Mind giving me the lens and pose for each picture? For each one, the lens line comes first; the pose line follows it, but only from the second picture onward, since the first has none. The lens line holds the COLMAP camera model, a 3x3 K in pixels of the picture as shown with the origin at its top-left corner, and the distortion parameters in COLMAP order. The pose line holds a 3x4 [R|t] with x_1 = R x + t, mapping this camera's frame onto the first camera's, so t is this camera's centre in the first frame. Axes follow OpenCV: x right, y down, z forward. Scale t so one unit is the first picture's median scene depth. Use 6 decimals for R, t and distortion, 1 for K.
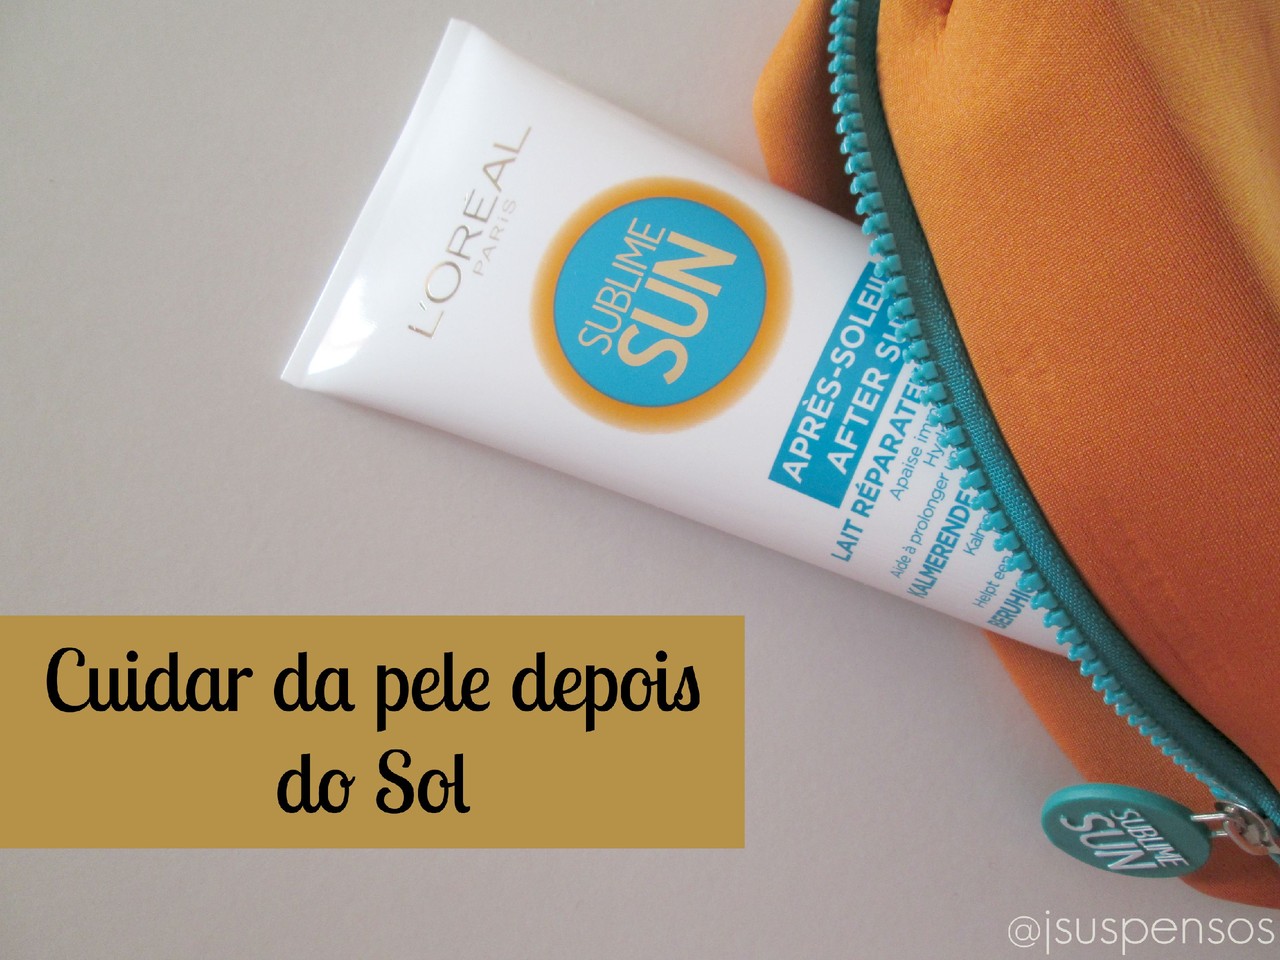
lens RADIAL K [[1036.0, 0, 642.2], [0, 1036.0, 483.7], [0, 0, 1]] dist [-0.008023, -0.000222]
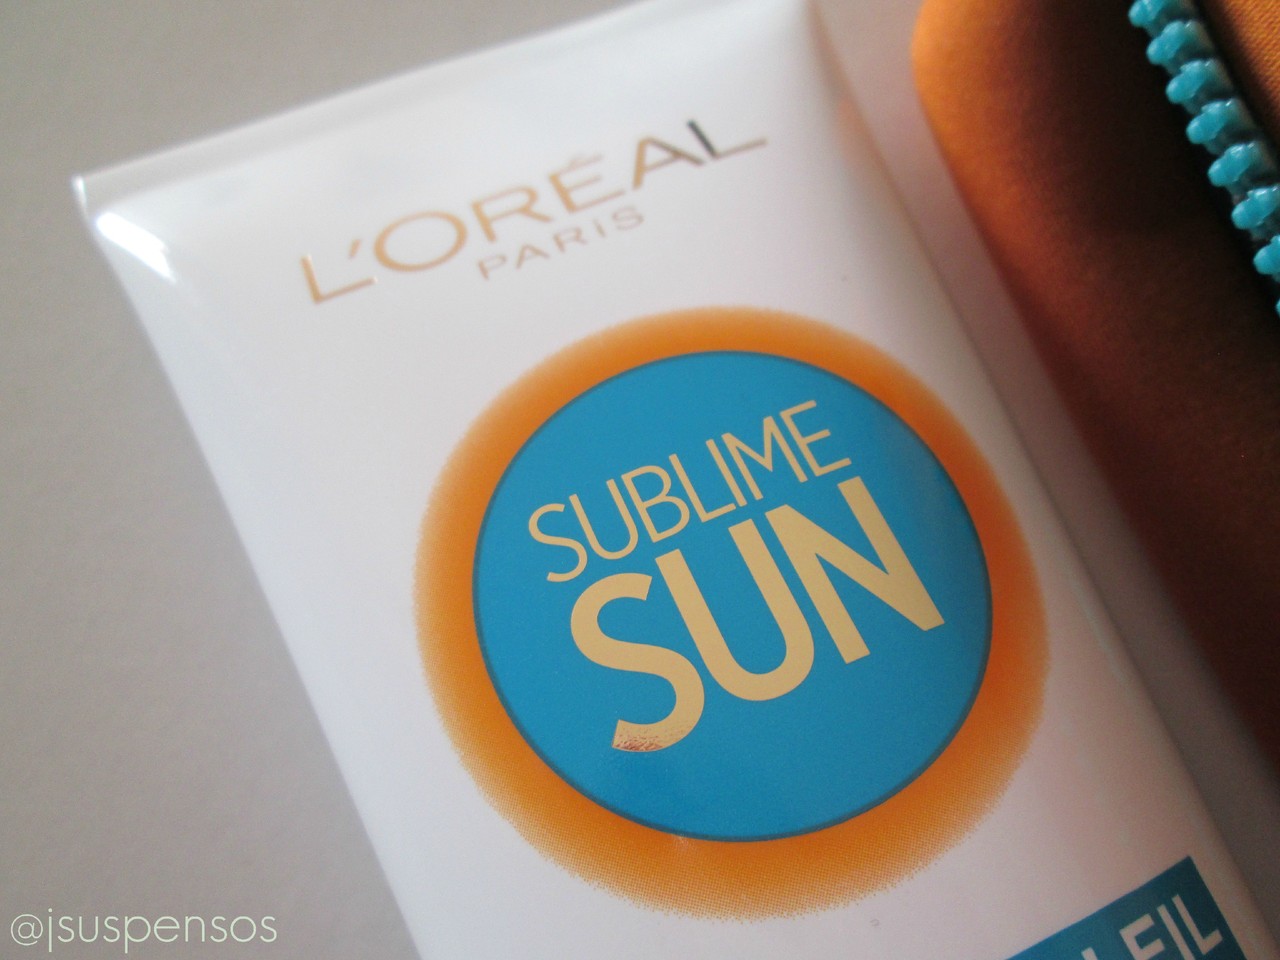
lens RADIAL K [[1036.0, 0, 639.1], [0, 1036.0, 479.8], [0, 0, 1]] dist [-0.008023, -0.000222]
pose [[0.740807, 0.664445, -0.098578, 0.004074], [-0.670534, 0.722786, -0.167228, -0.108021], [-0.039863, 0.189984, 0.980978, 0.577017]]
